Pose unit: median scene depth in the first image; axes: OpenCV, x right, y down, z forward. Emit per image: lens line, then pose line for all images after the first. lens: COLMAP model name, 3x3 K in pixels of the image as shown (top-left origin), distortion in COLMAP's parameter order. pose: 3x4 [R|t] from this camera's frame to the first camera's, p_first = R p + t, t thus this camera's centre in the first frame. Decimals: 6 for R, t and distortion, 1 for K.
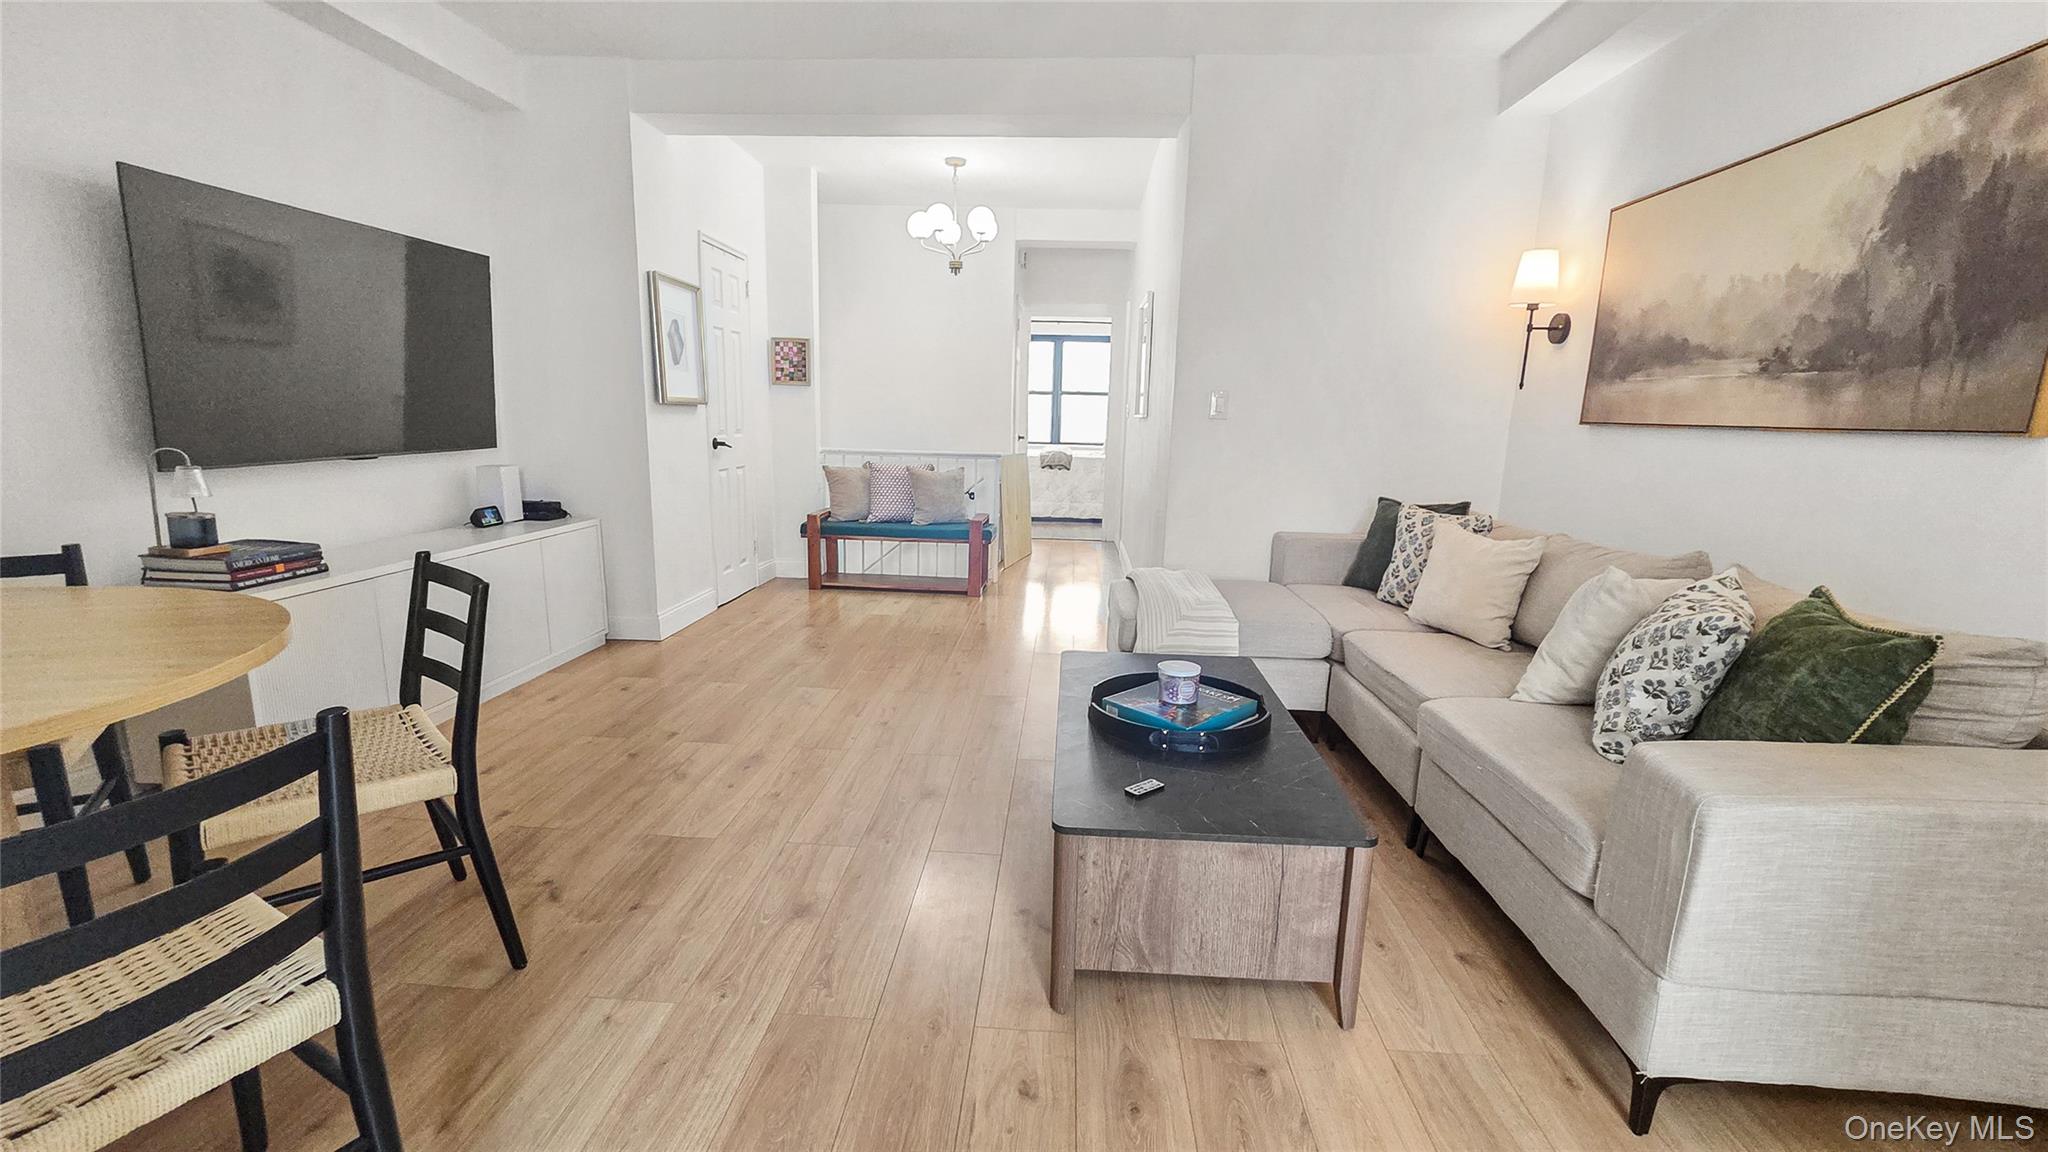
lens RADIAL K [[859.5, 0, 1019.9], [0, 859.5, 583.9], [0, 0, 1]] dist [-0.001375, -0.000083]
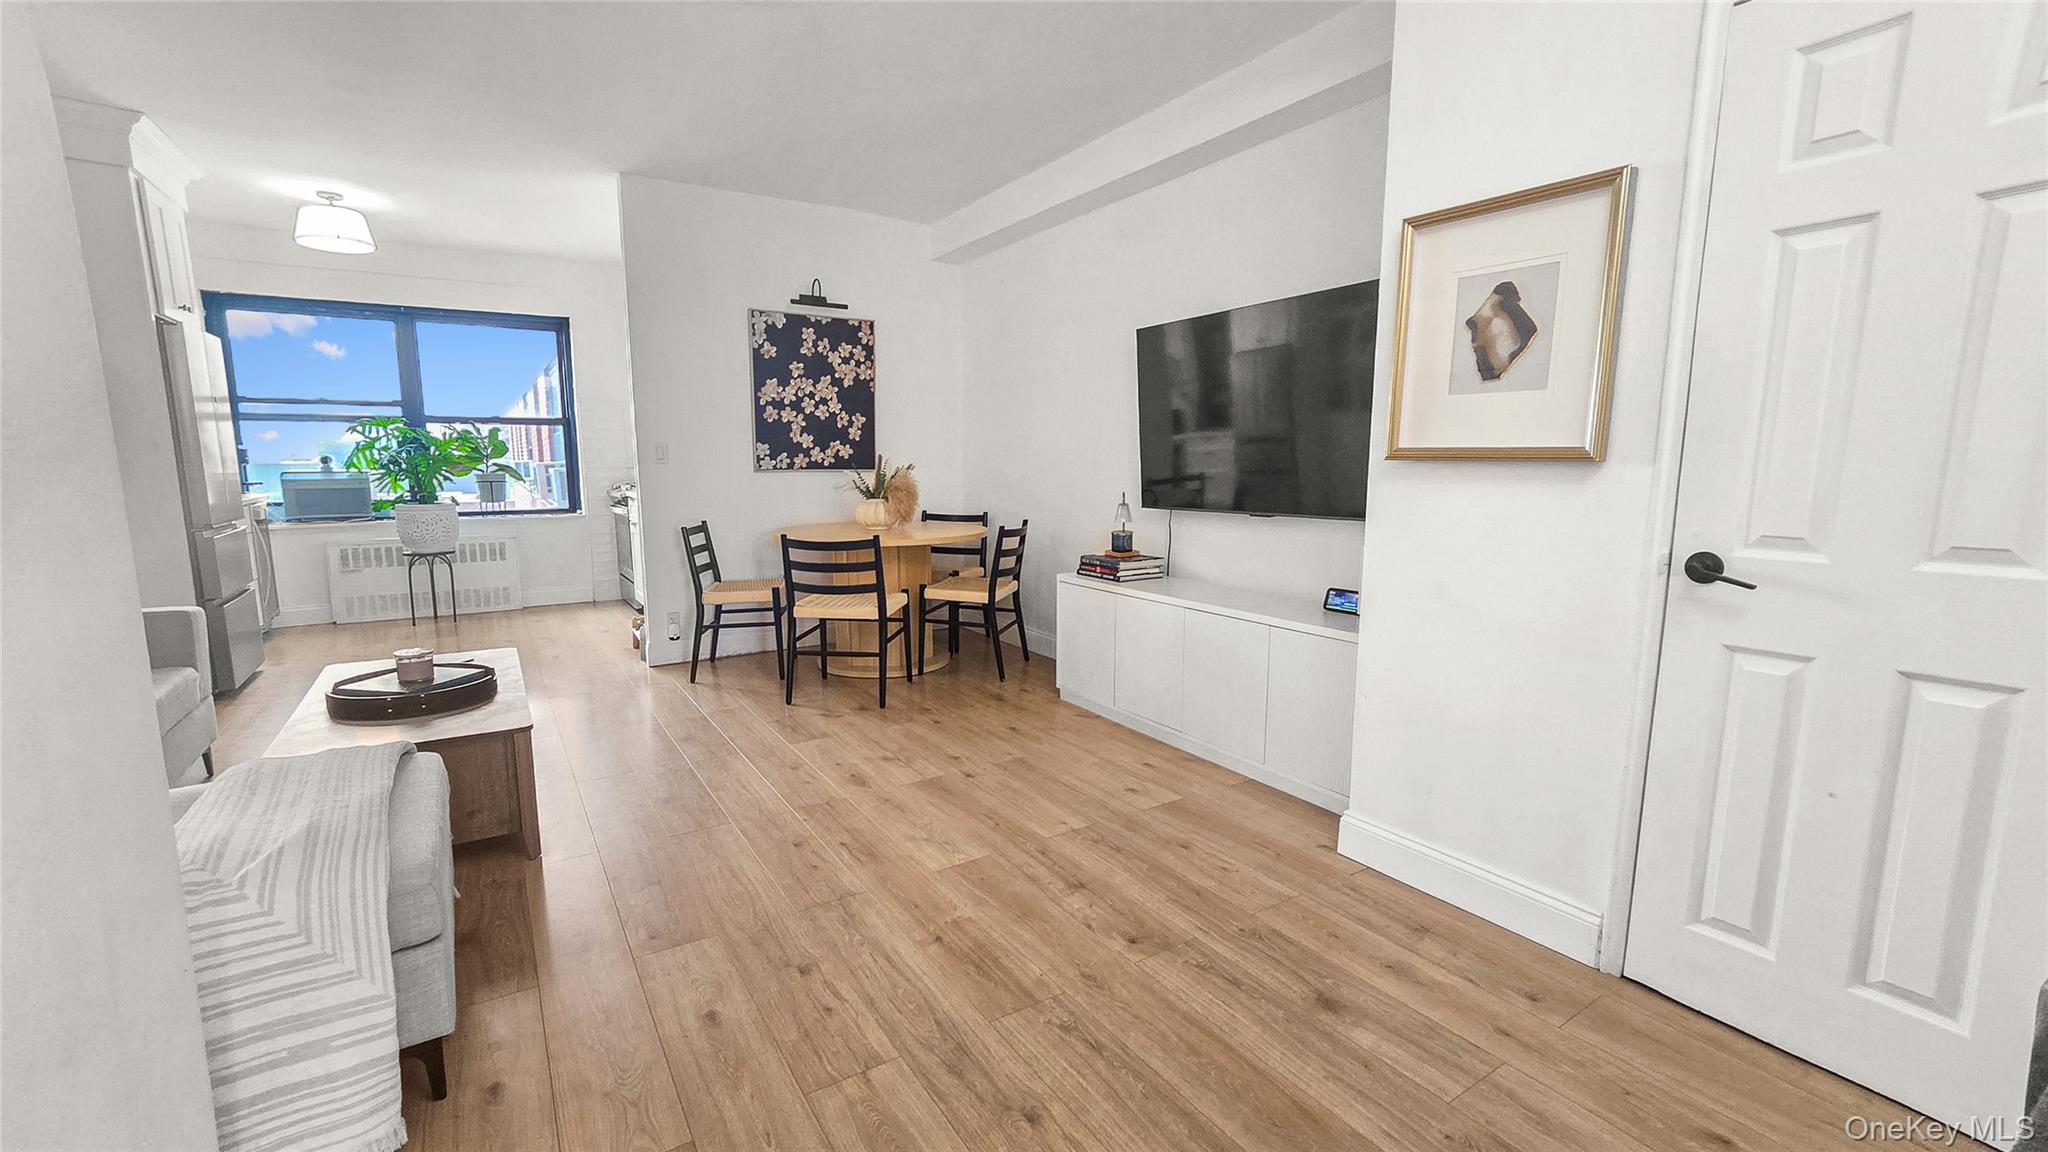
lens RADIAL K [[859.5, 0, 1019.9], [0, 859.5, 583.9], [0, 0, 1]] dist [-0.001375, -0.000083]
pose [[-0.810077, 0.060672, -0.583176, 0.119344], [-0.134086, 0.949103, 0.284999, -0.302599], [0.570785, 0.309067, -0.760711, 1.524656]]
